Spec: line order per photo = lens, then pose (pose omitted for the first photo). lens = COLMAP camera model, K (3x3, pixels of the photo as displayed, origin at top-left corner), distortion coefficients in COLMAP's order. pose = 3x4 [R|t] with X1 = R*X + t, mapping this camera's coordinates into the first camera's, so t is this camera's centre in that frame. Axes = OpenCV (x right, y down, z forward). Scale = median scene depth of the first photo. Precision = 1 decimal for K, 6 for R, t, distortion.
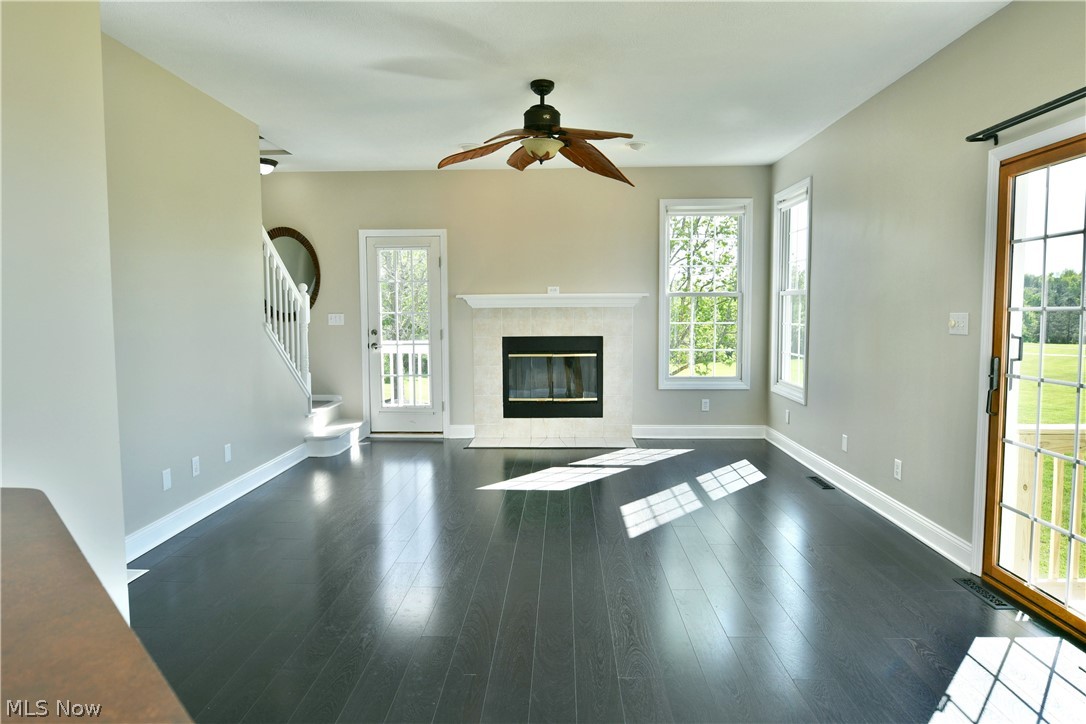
lens RADIAL K [[669.1, 0, 542.5], [0, 669.1, 358.7], [0, 0, 1]] dist [-0.004898, -0.008935]
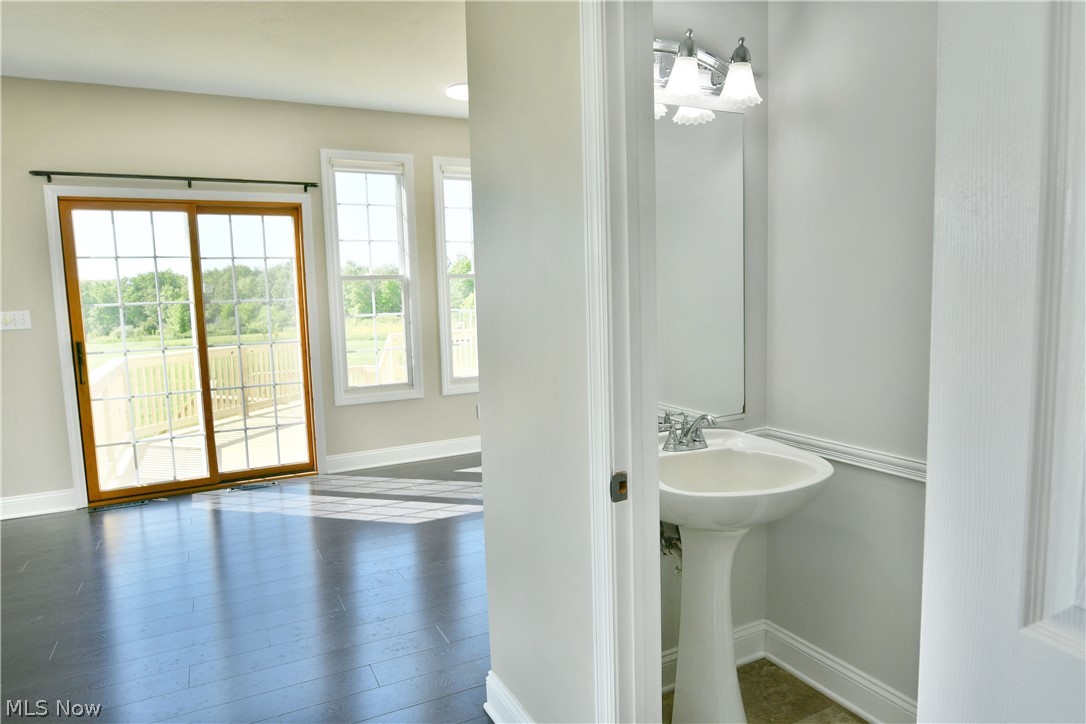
lens RADIAL K [[669.1, 0, 541.1], [0, 669.1, 358.2], [0, 0, 1]] dist [-0.004898, -0.008935]
pose [[-0.482606, -0.073063, 0.872785, -0.978226], [0.097201, 0.985890, 0.136279, -0.063253], [-0.870427, 0.150605, -0.468695, 0.829263]]
